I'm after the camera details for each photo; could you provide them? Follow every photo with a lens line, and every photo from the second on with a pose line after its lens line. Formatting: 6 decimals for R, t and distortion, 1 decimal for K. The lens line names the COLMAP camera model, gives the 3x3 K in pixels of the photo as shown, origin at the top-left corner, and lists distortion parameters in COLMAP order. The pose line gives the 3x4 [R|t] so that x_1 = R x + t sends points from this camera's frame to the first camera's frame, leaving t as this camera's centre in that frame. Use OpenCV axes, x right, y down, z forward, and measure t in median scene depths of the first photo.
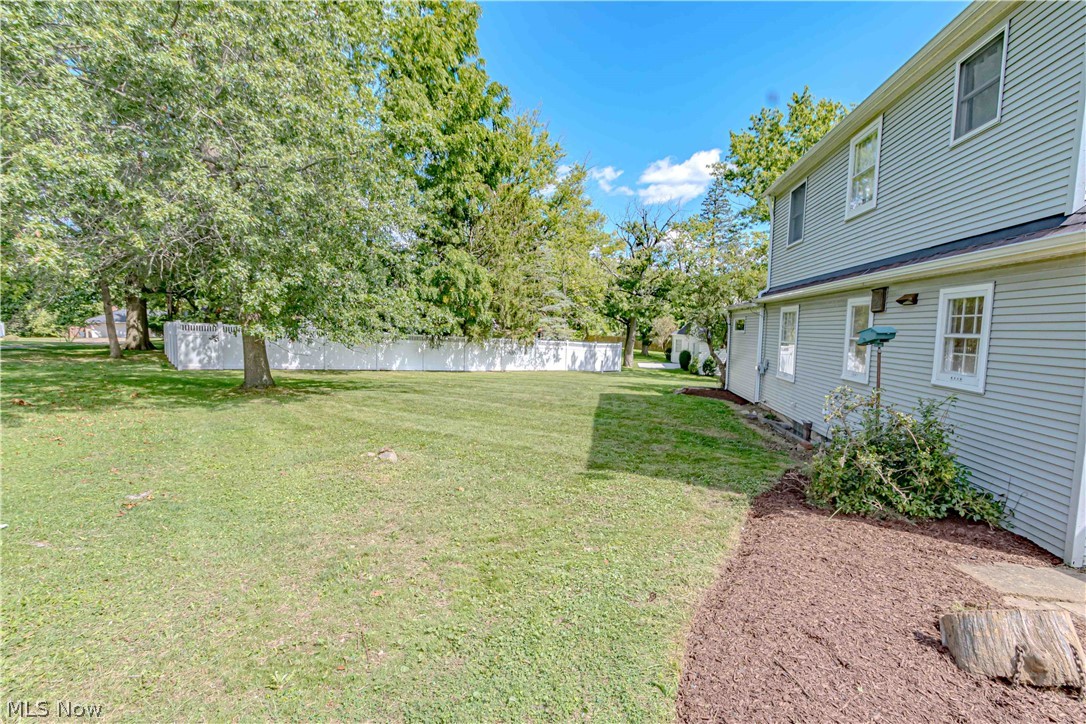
lens RADIAL K [[505.2, 0, 544.2], [0, 505.2, 373.3], [0, 0, 1]] dist [-0.001990, -0.000780]
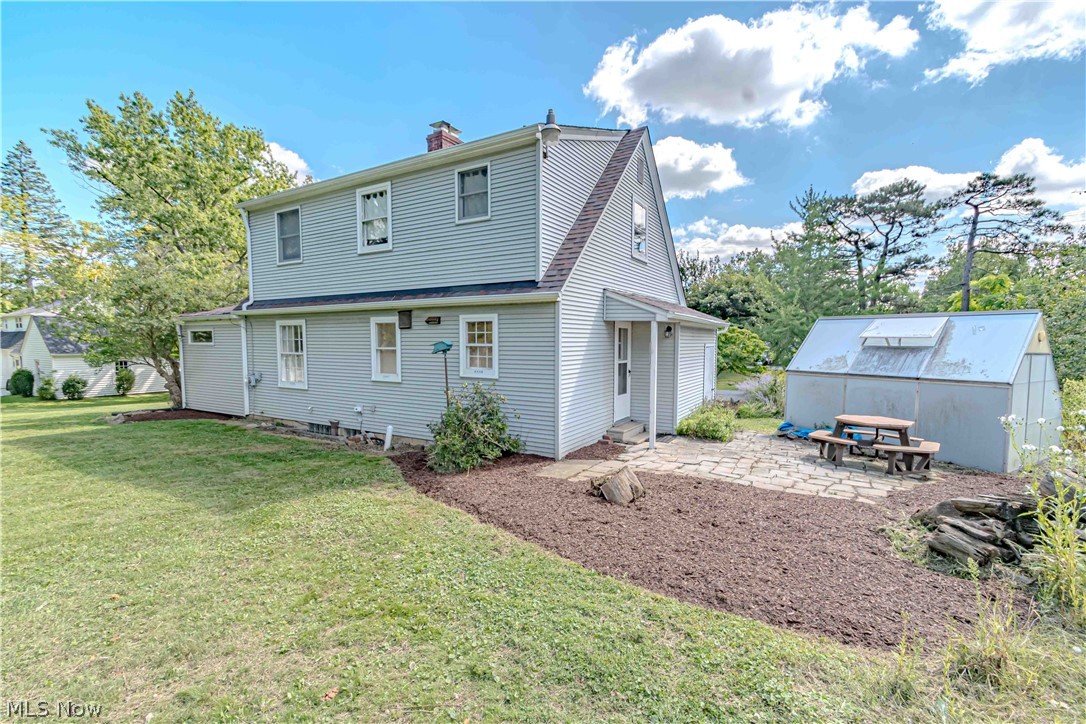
lens RADIAL K [[480.2, 0, 541.5], [0, 480.2, 372.5], [0, 0, 1]] dist [0.000829, -0.000165]
pose [[0.390776, -0.083231, 0.916715, -0.446399], [0.093165, 0.994366, 0.050567, -0.040289], [-0.915759, 0.065646, 0.396328, 0.186862]]
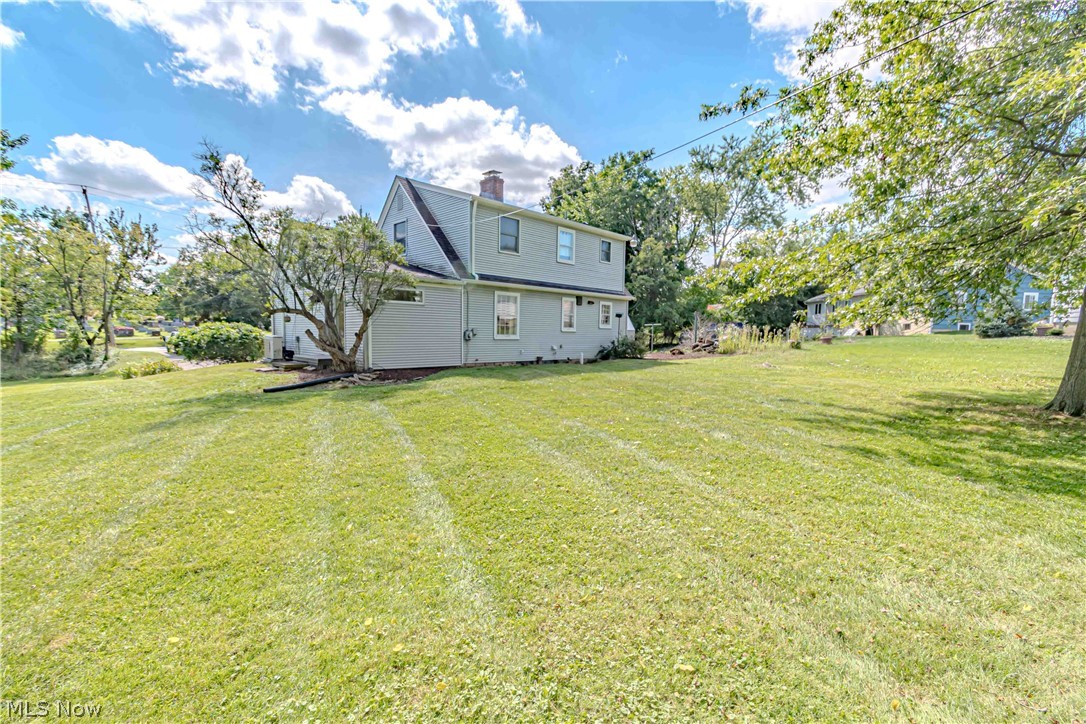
lens RADIAL K [[480.2, 0, 541.5], [0, 480.2, 372.5], [0, 0, 1]] dist [0.000829, -0.000165]
pose [[-0.779000, -0.003428, 0.627015, -0.946075], [0.083778, 0.990450, 0.109501, -0.070496], [-0.621402, 0.137831, -0.771273, 3.679104]]
